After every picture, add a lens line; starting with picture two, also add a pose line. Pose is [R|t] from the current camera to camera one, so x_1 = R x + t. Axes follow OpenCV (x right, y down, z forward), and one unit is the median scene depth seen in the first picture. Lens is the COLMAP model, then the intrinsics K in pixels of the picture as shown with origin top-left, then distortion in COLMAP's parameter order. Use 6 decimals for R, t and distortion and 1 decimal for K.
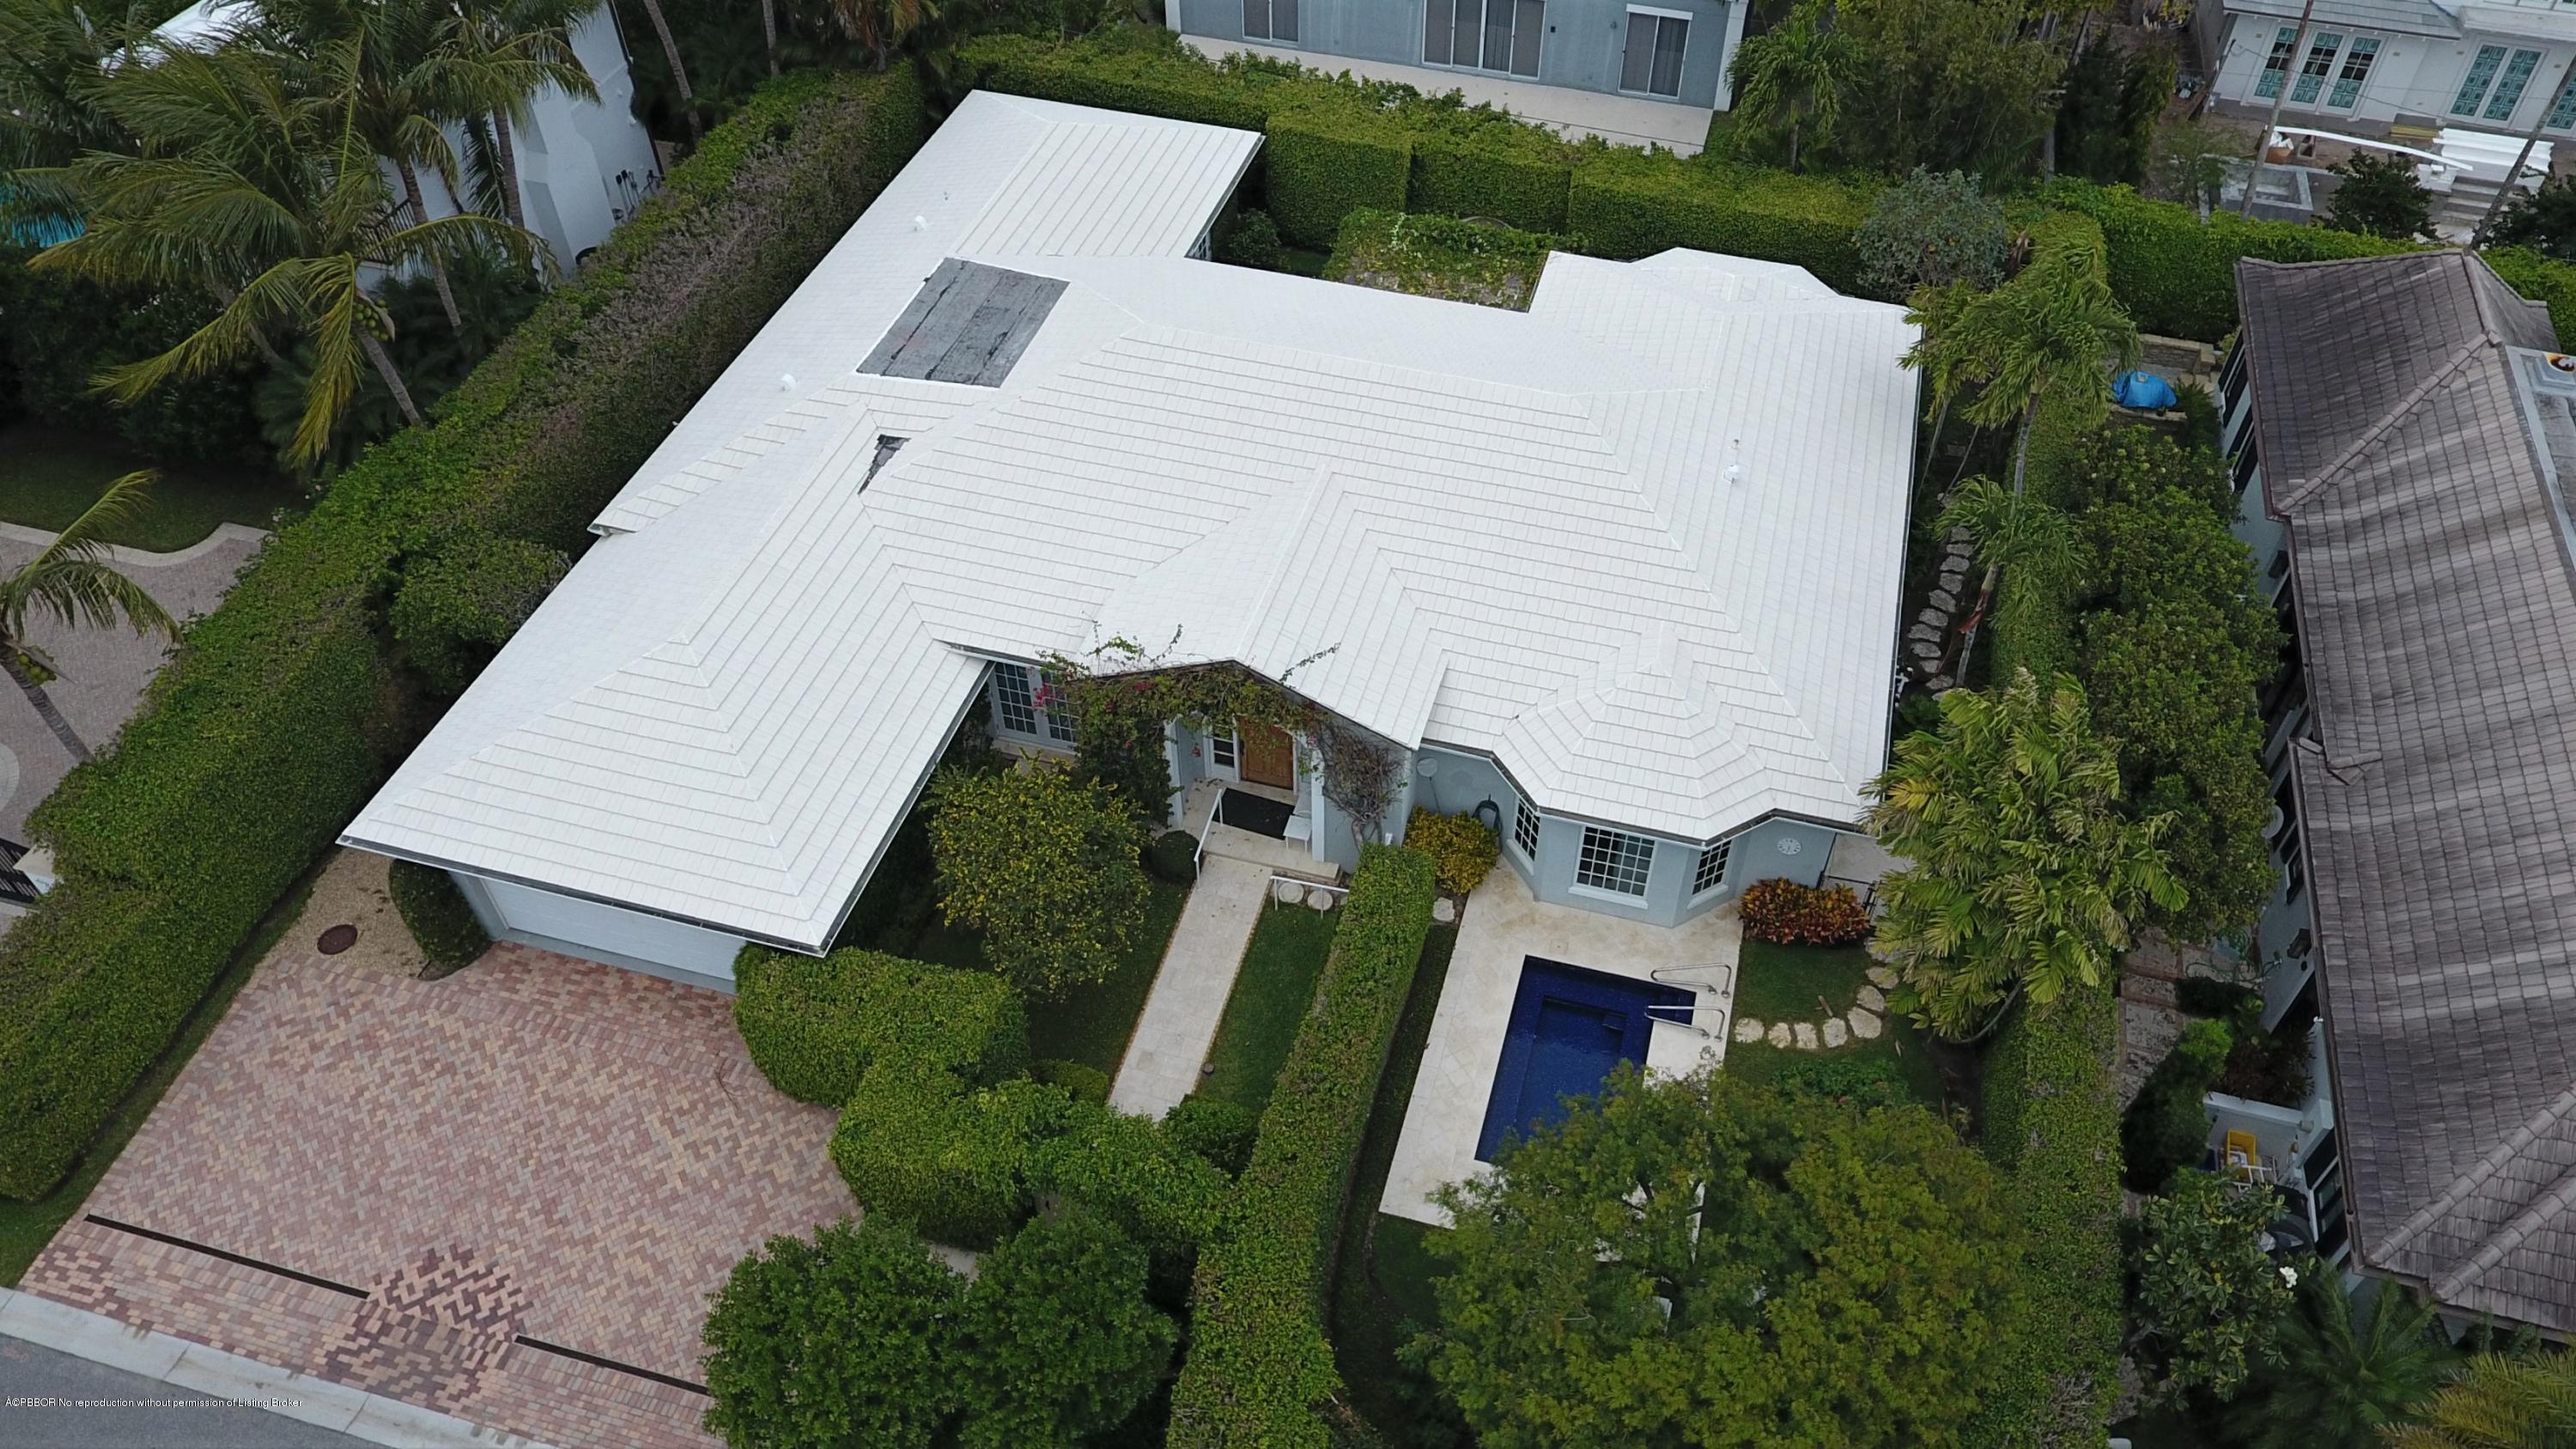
lens RADIAL K [[1786.9, 0, 1346.7], [0, 1786.9, 801.6], [0, 0, 1]] dist [0.008184, 0.008050]
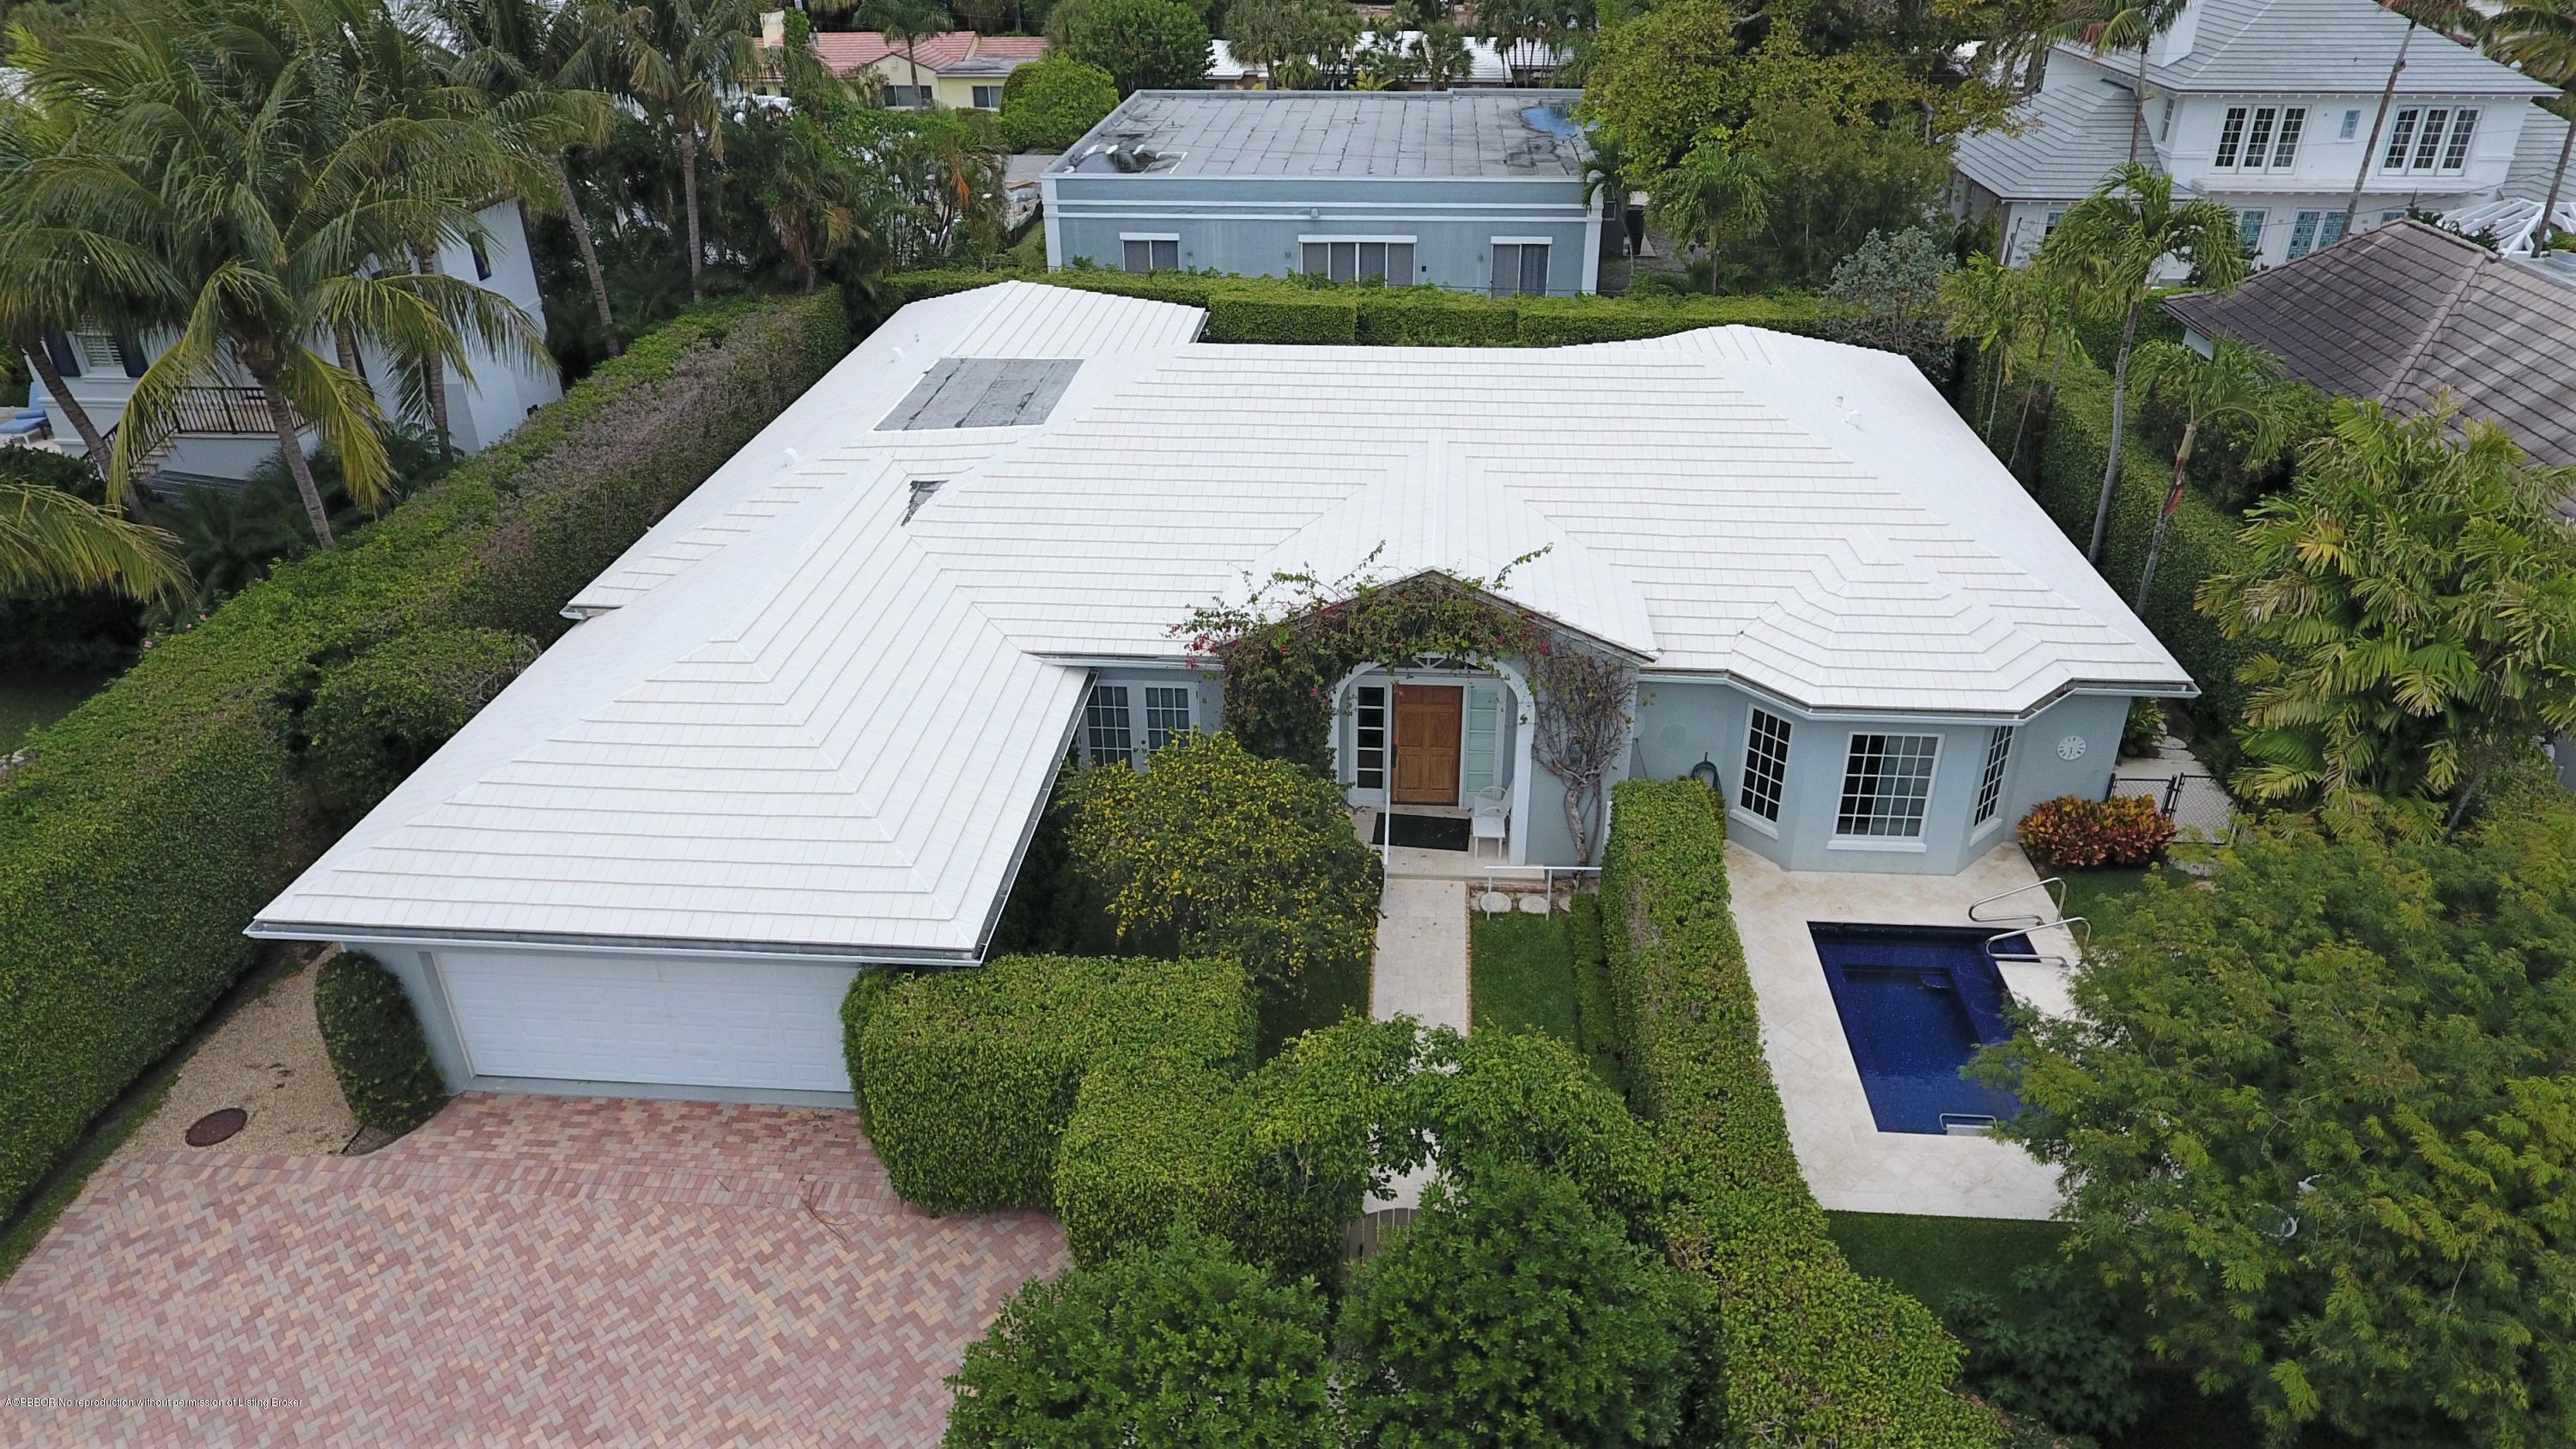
lens RADIAL K [[1621.2, 0, 1286.5], [0, 1621.2, 721.2], [0, 0, 1]] dist [-0.001739, 0.005923]
pose [[0.981837, -0.109076, 0.155239, -0.238664], [0.155083, 0.932748, -0.325469, 0.206508], [-0.109298, 0.343632, 0.932722, 0.314214]]
